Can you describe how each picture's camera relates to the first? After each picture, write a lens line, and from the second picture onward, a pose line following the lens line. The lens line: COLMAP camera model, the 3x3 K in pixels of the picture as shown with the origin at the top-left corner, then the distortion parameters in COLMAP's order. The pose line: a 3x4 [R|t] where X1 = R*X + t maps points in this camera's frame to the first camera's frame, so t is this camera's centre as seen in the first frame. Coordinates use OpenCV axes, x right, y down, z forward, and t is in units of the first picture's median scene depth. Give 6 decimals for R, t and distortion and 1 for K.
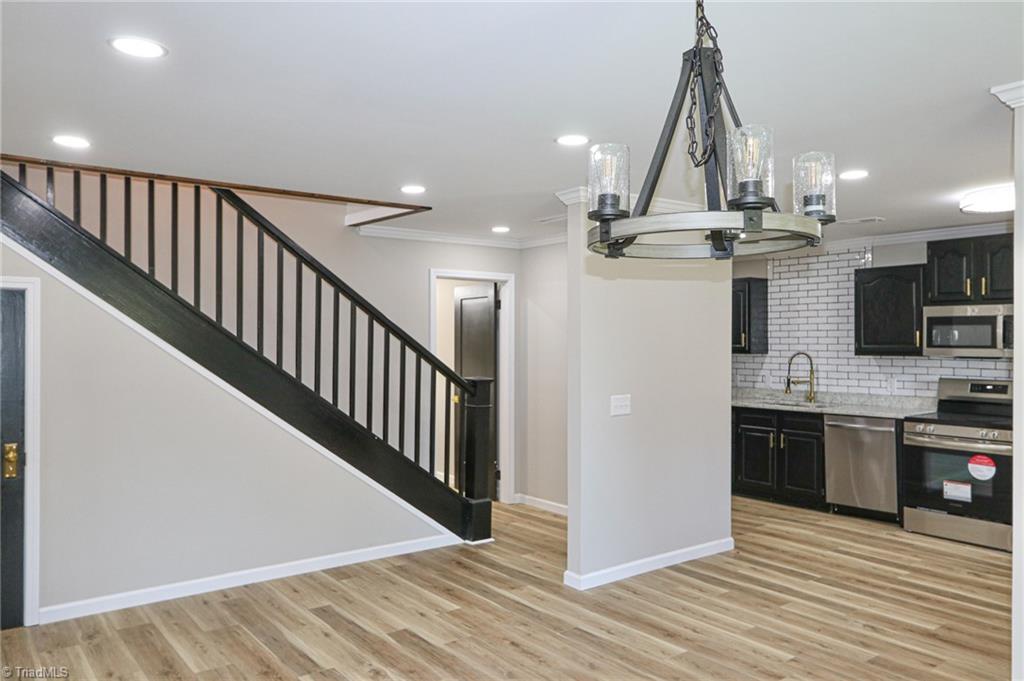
lens RADIAL K [[761.4, 0, 512.0], [0, 761.4, 340.5], [0, 0, 1]] dist [-0.001765, -0.001661]
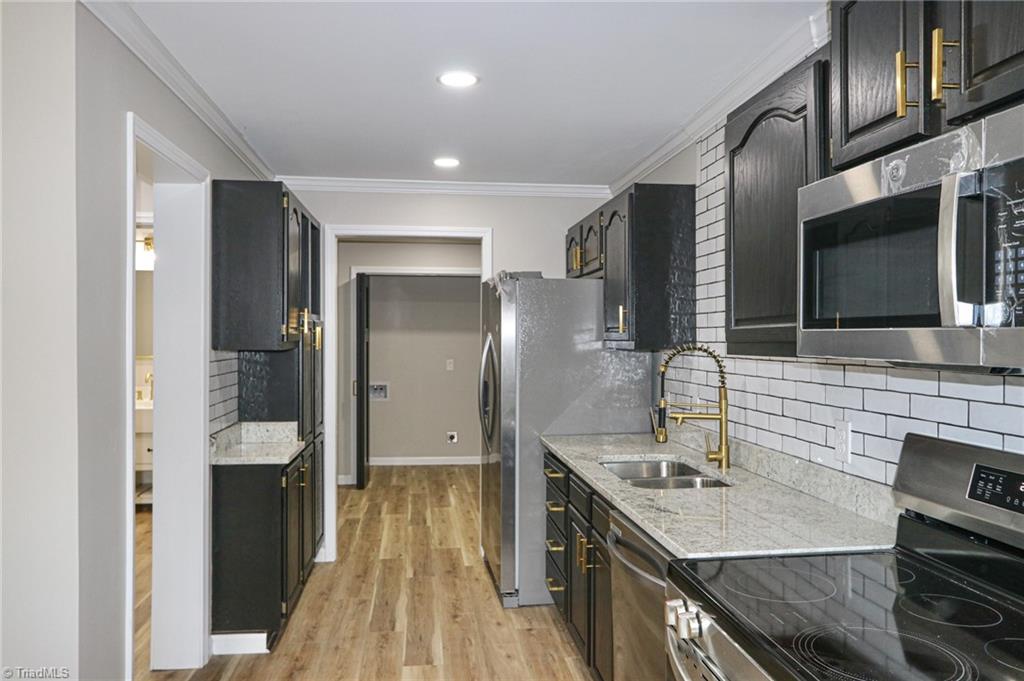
lens RADIAL K [[761.4, 0, 512.0], [0, 761.4, 340.5], [0, 0, 1]] dist [-0.001765, -0.001661]
pose [[0.815495, 0.005588, -0.578737, 0.579009], [-0.000121, 0.999955, 0.009484, 0.009610], [0.578764, -0.007664, 0.815459, 0.635432]]
